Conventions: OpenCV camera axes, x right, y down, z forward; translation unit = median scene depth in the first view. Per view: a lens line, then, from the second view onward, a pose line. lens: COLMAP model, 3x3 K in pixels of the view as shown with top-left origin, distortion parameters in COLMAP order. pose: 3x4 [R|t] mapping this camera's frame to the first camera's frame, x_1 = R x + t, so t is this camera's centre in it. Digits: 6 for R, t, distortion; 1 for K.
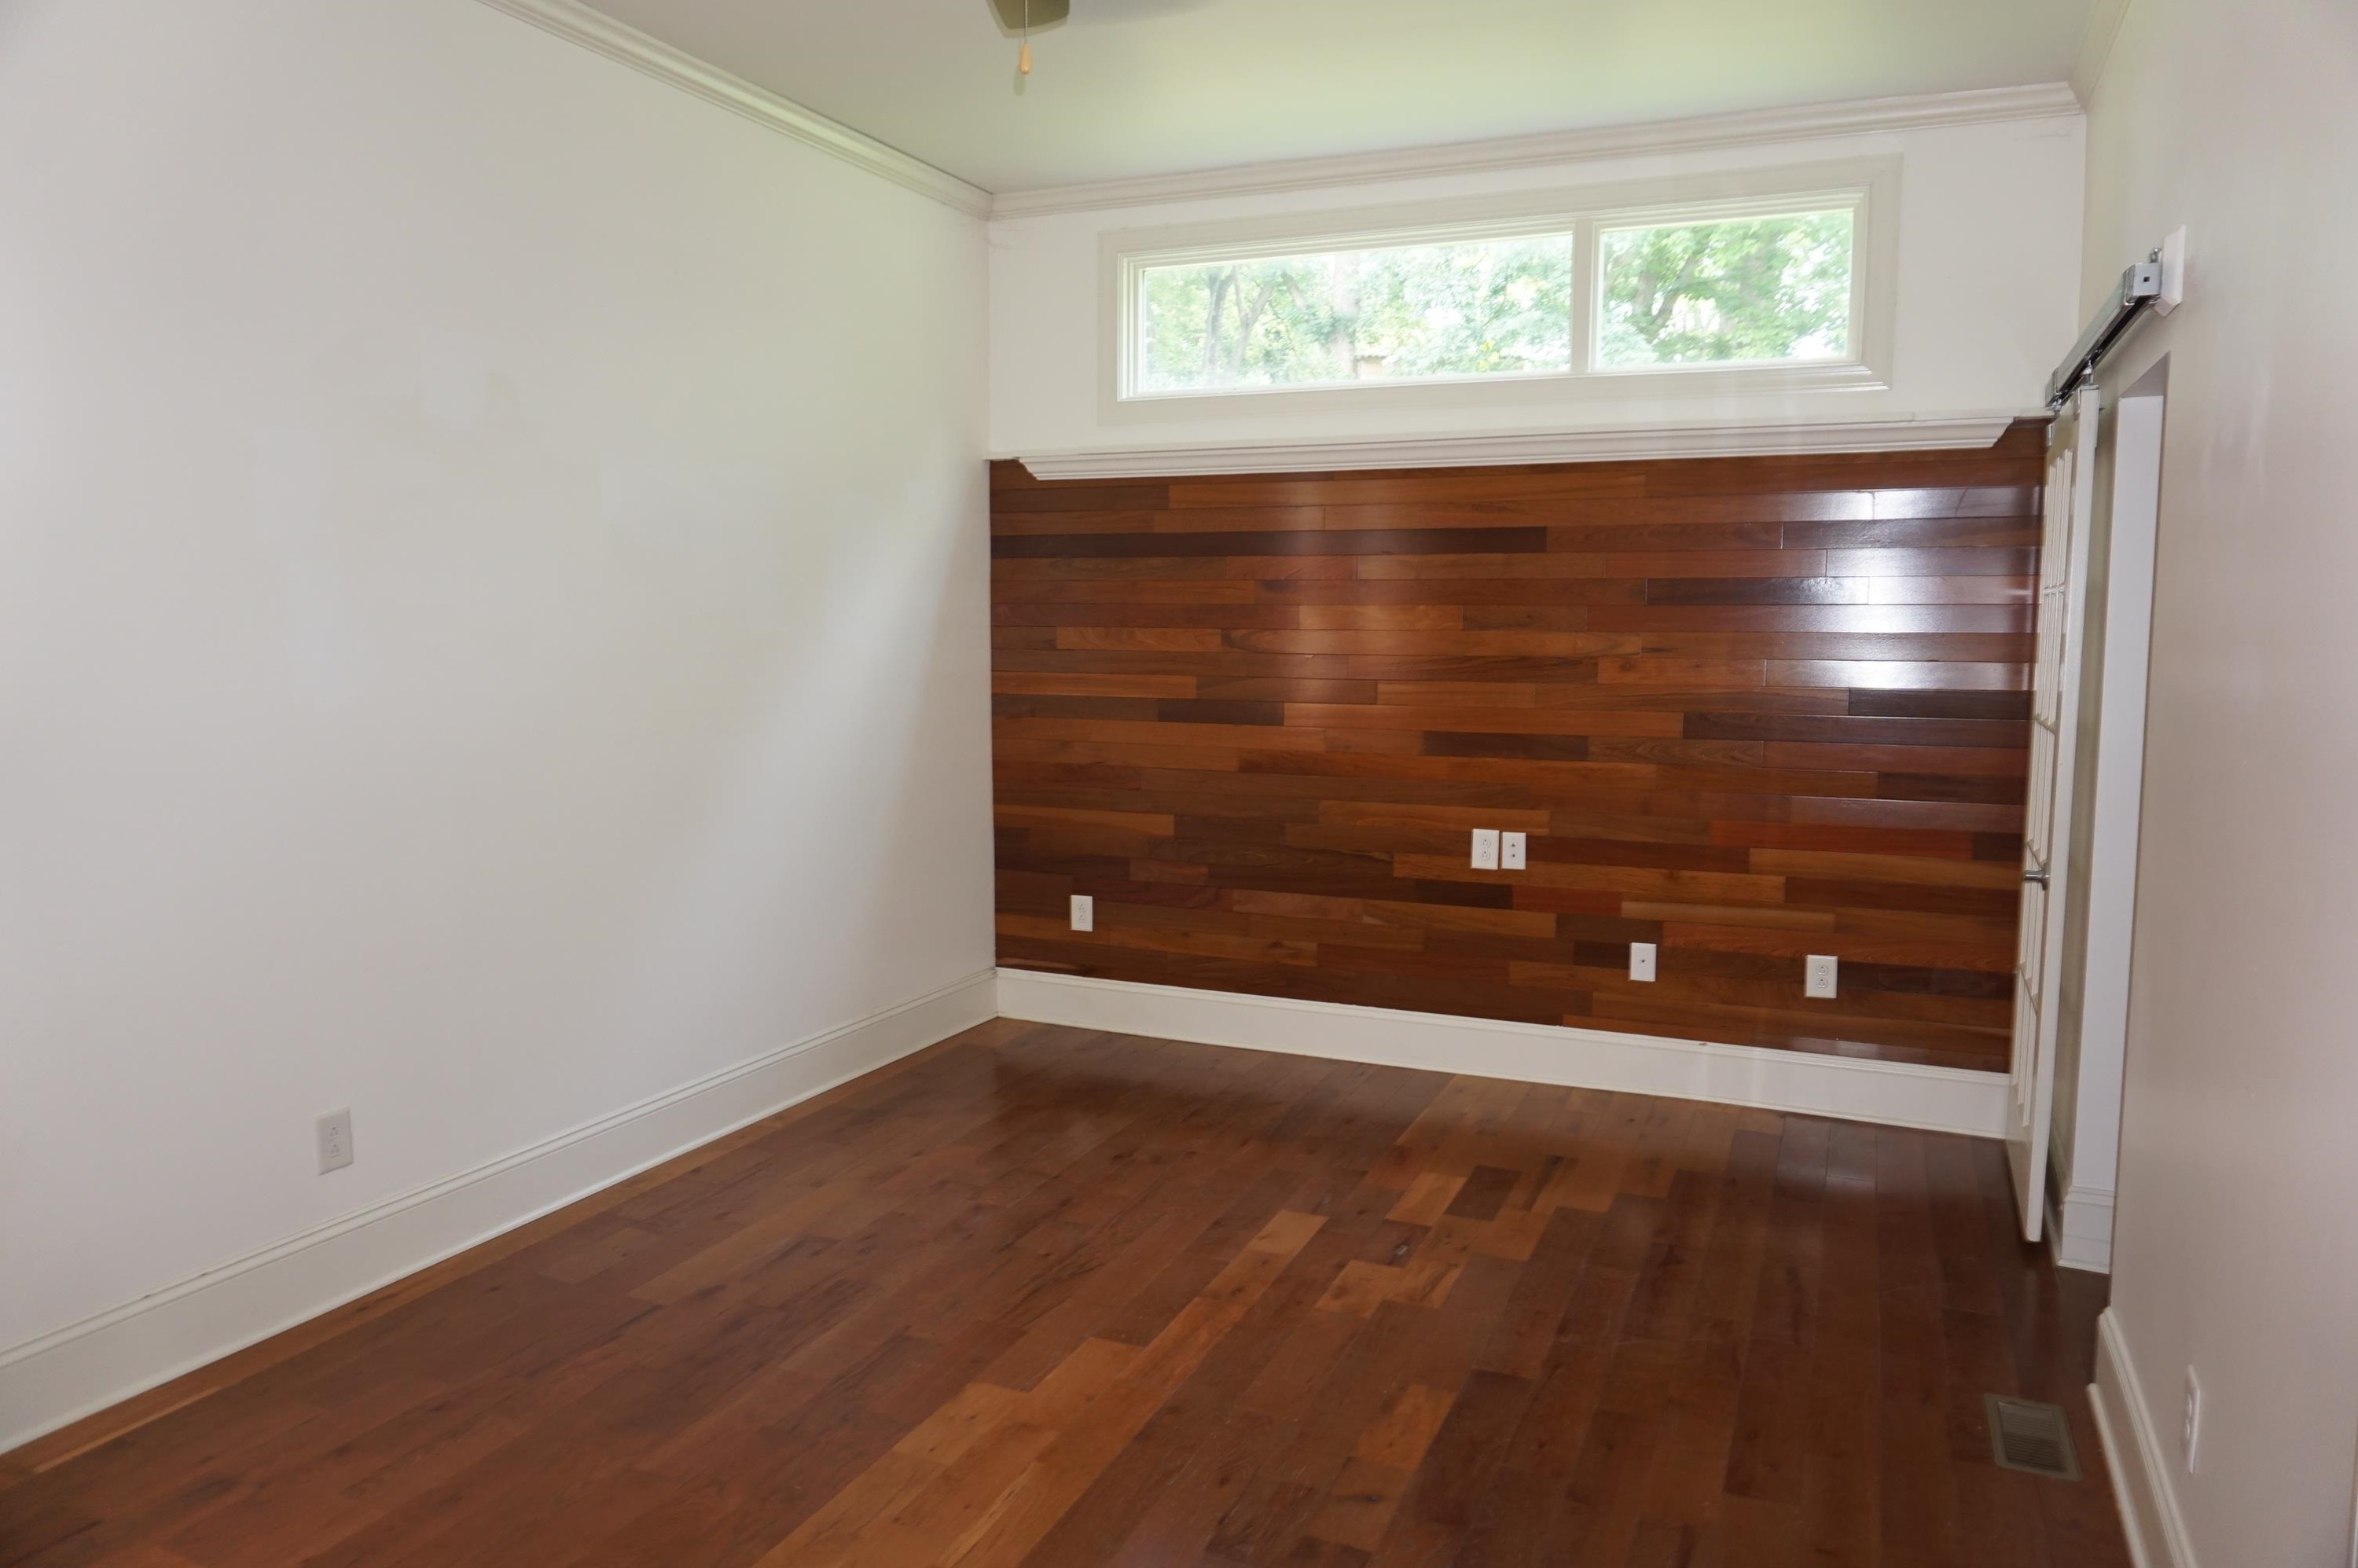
lens RADIAL K [[1568.3, 0, 1176.3], [0, 1568.3, 794.0], [0, 0, 1]] dist [-0.084893, 0.094075]
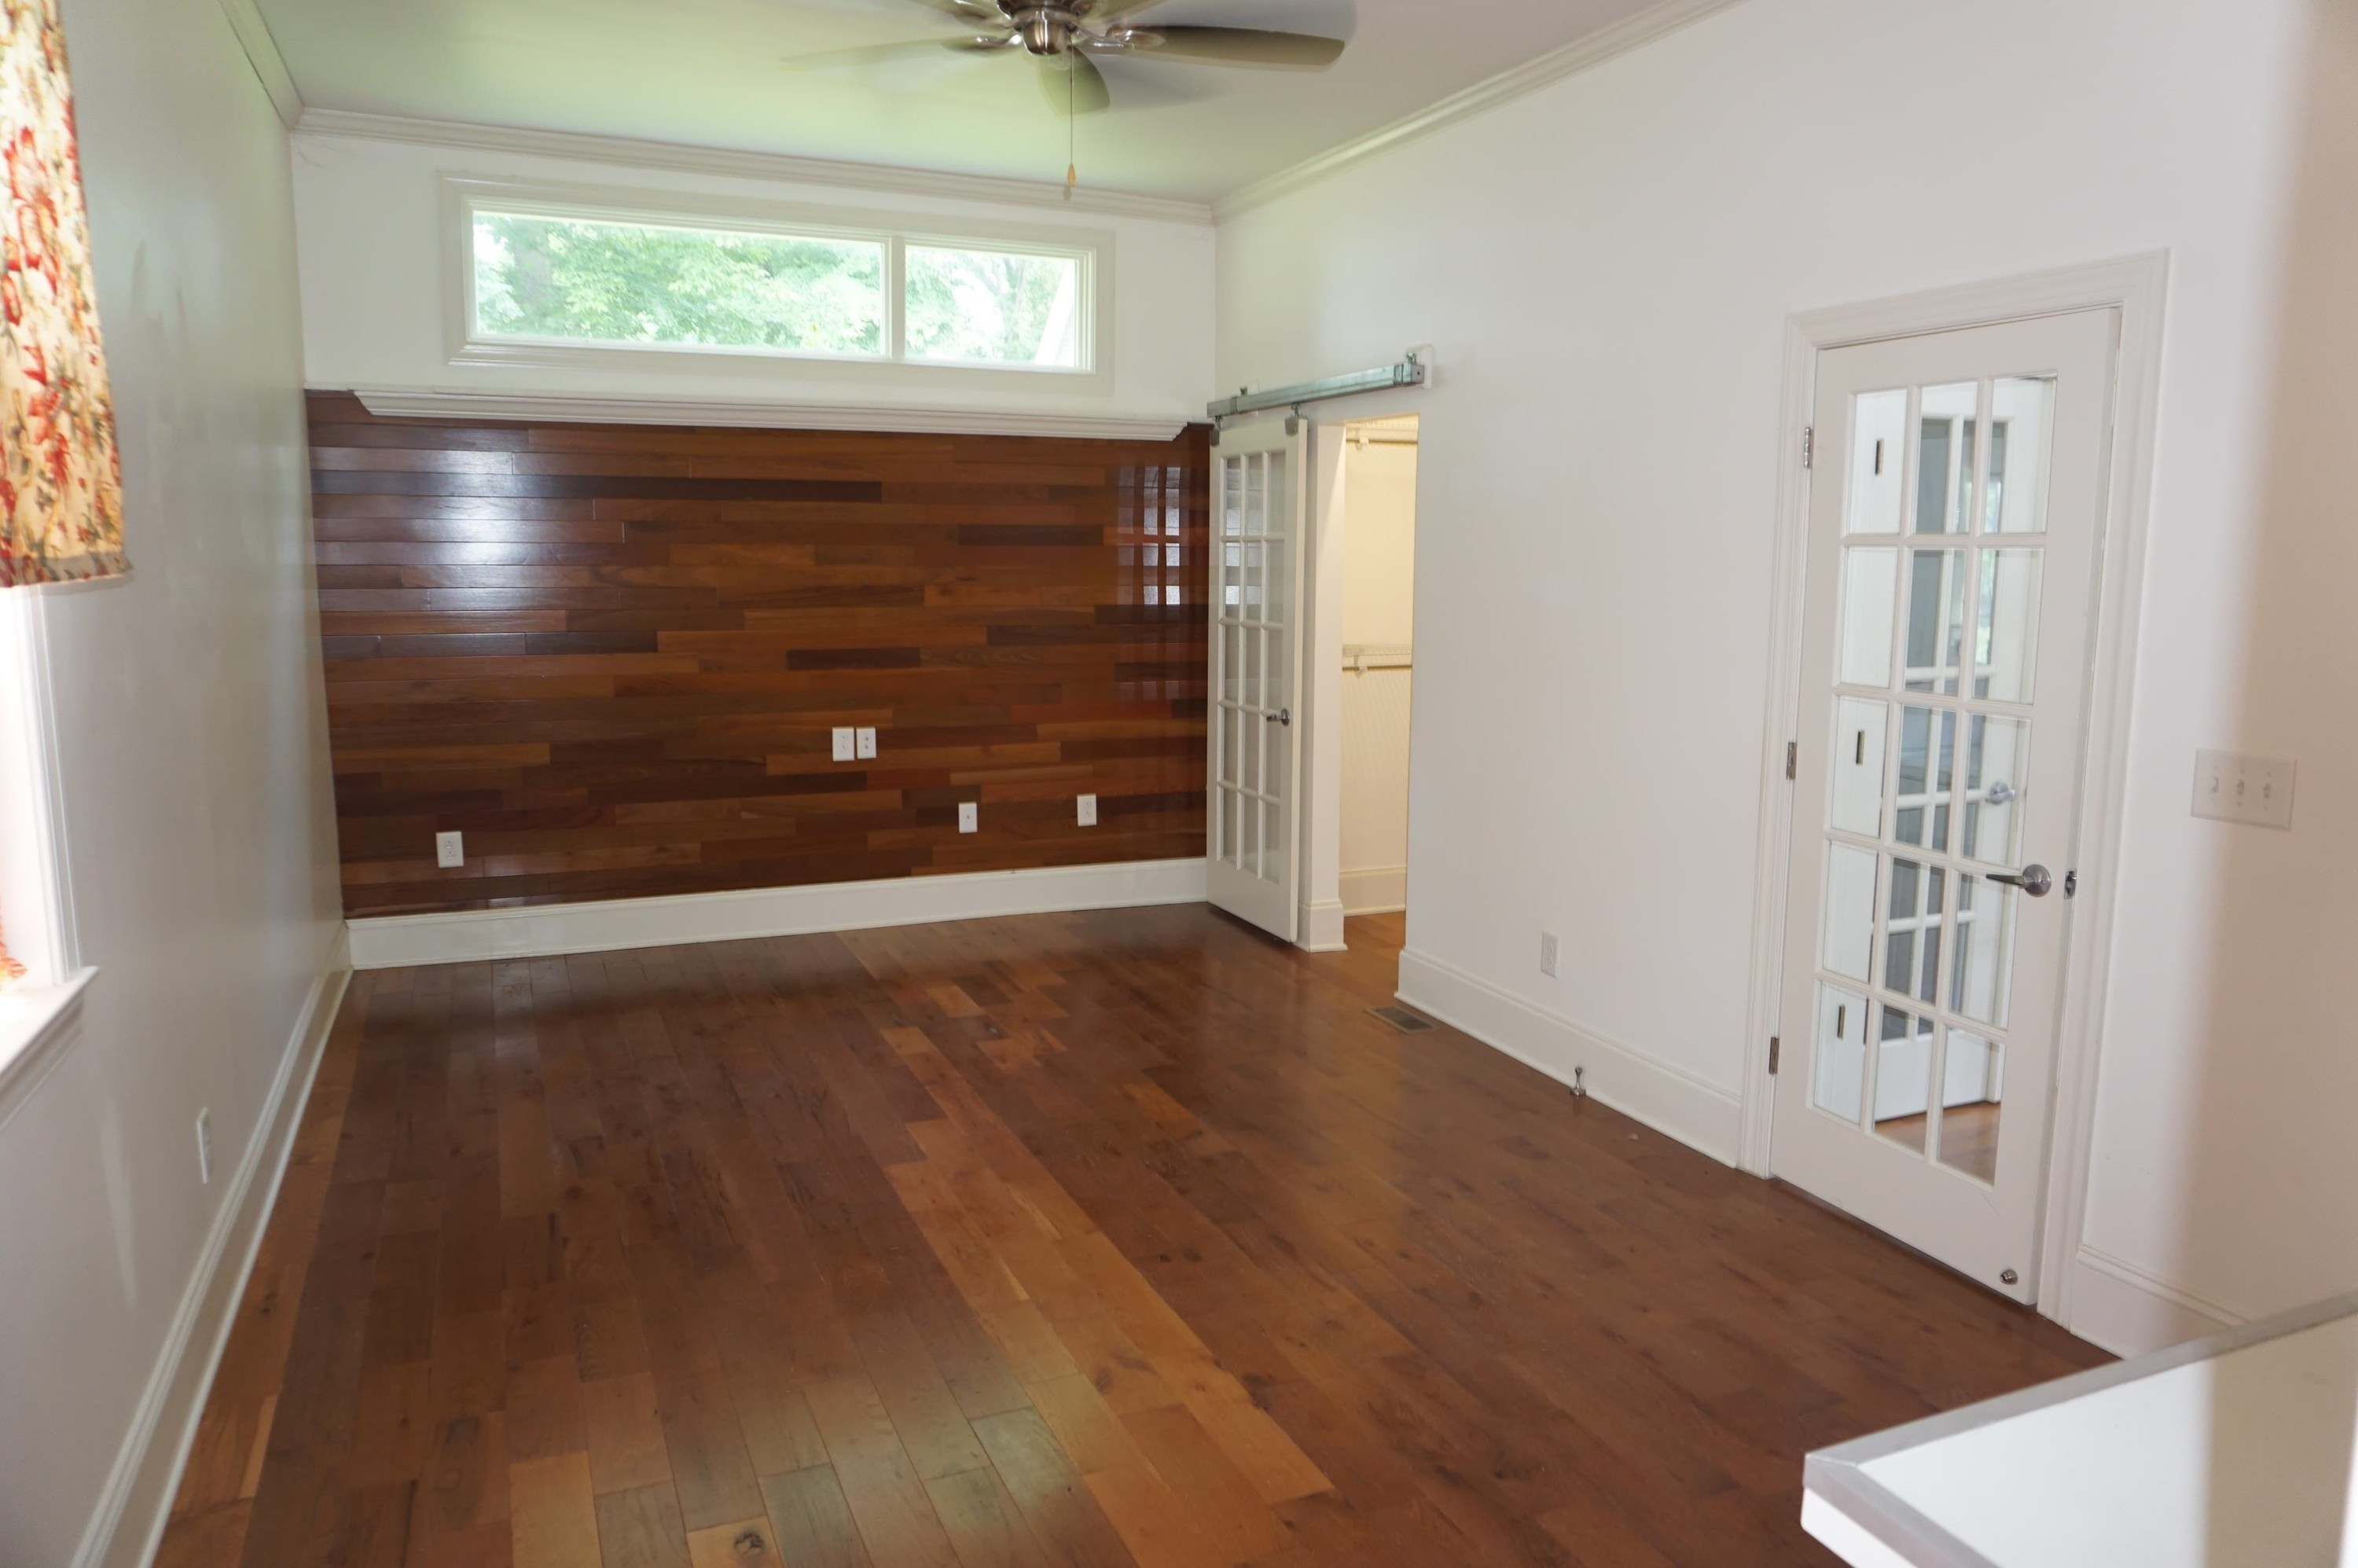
lens RADIAL K [[1560.0, 0, 1166.5], [0, 1560.0, 782.8], [0, 0, 1]] dist [-0.039945, 0.003188]
pose [[0.678483, -0.105844, 0.726951, -0.541890], [0.077699, 0.994355, 0.072260, -0.003323], [-0.730495, 0.007456, 0.682877, -0.021480]]
